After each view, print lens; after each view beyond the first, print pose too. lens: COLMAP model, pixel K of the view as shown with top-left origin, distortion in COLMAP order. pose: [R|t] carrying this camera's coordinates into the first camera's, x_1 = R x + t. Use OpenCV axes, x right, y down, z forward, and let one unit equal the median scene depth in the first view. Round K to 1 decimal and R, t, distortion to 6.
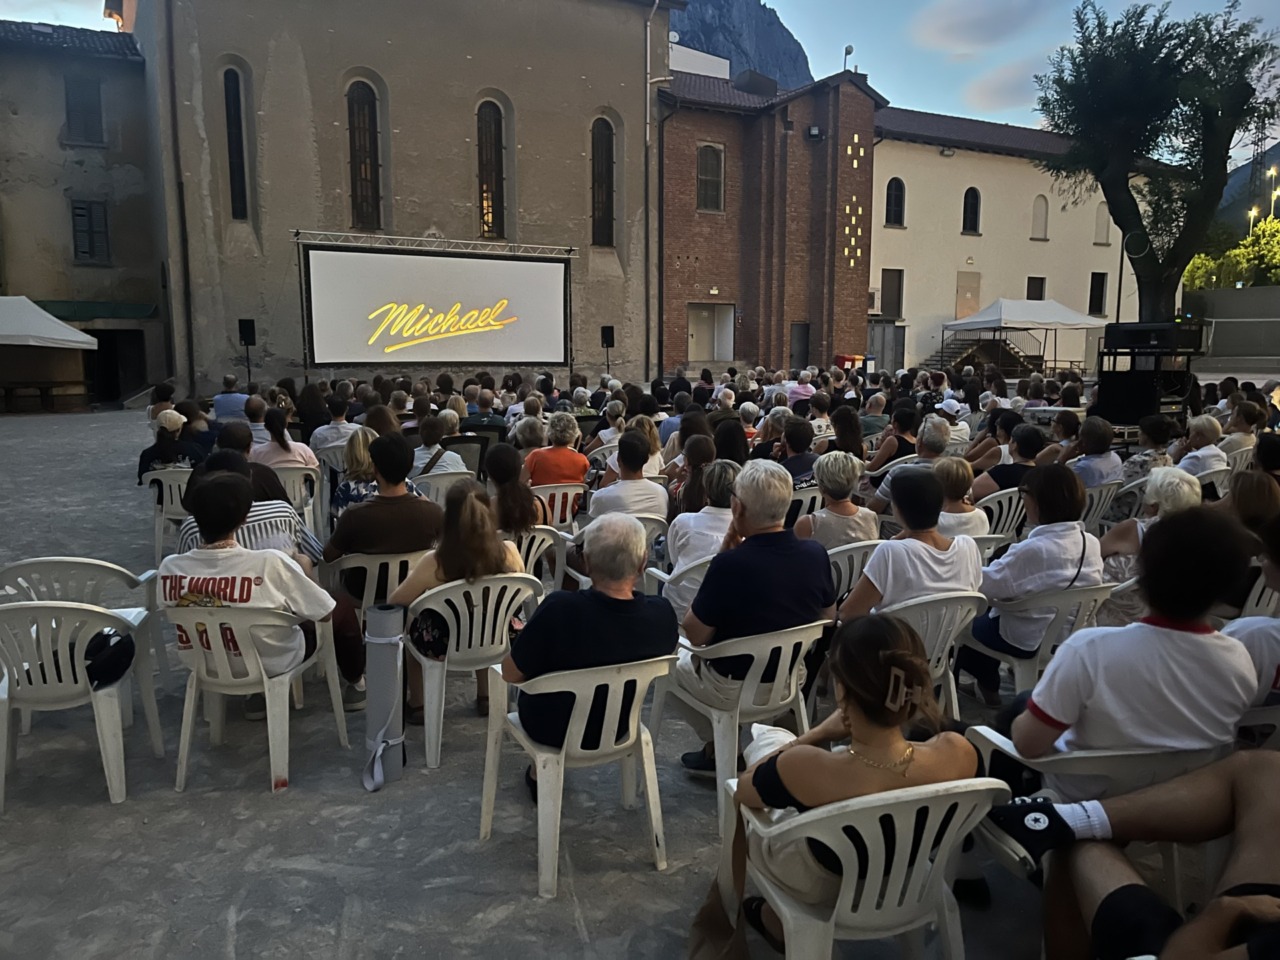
lens RADIAL K [[957.5, 0, 643.4], [0, 957.5, 475.2], [0, 0, 1]] dist [0.059445, -0.067151]
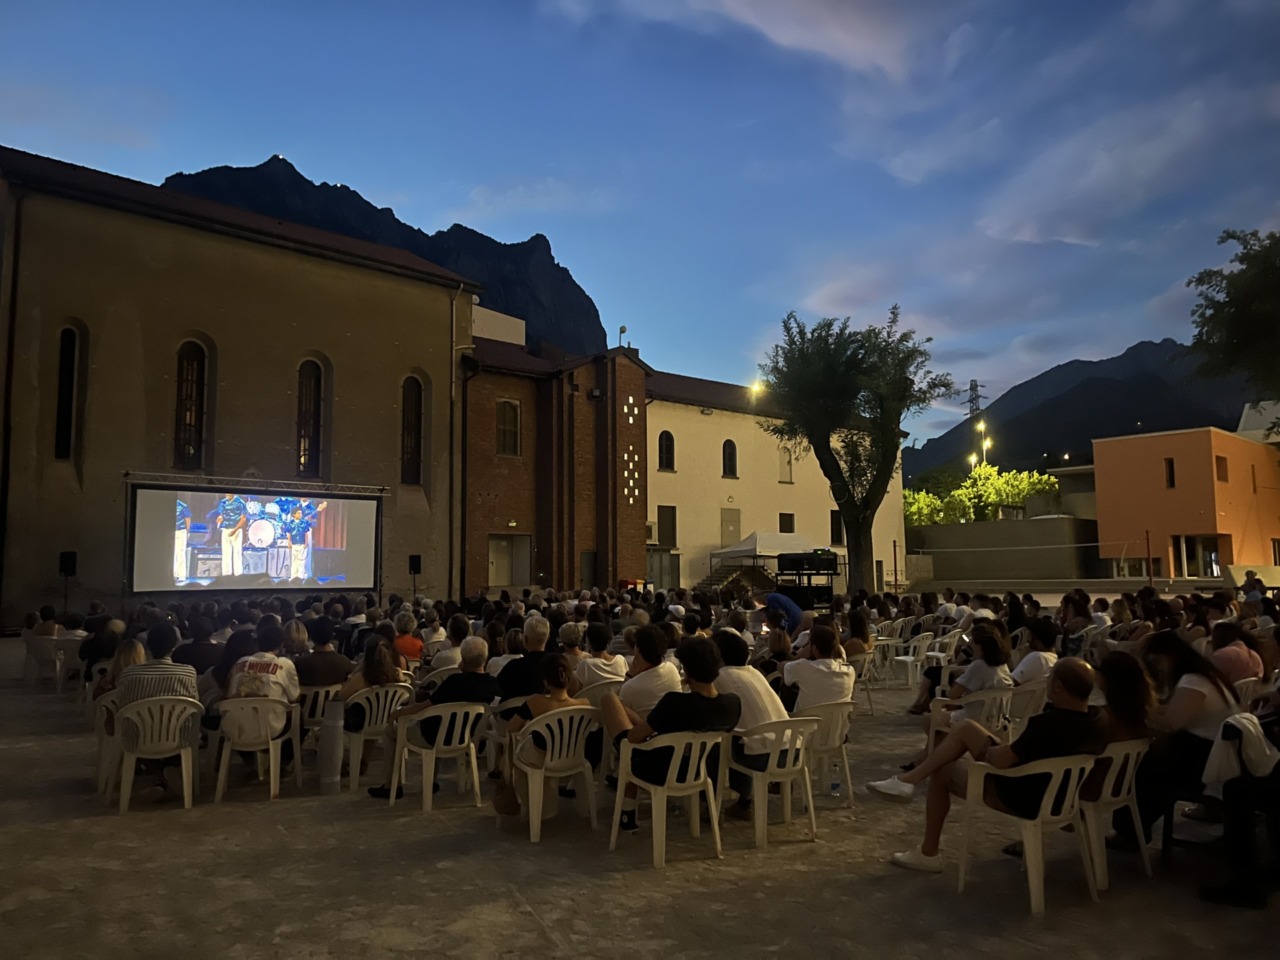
lens RADIAL K [[957.5, 0, 648.3], [0, 957.5, 485.0], [0, 0, 1]] dist [0.059445, -0.067151]
pose [[0.977740, 0.011754, 0.209492, -0.007425], [0.035478, 0.974793, -0.220274, 0.020183], [-0.206800, 0.222803, 0.952676, -0.134947]]
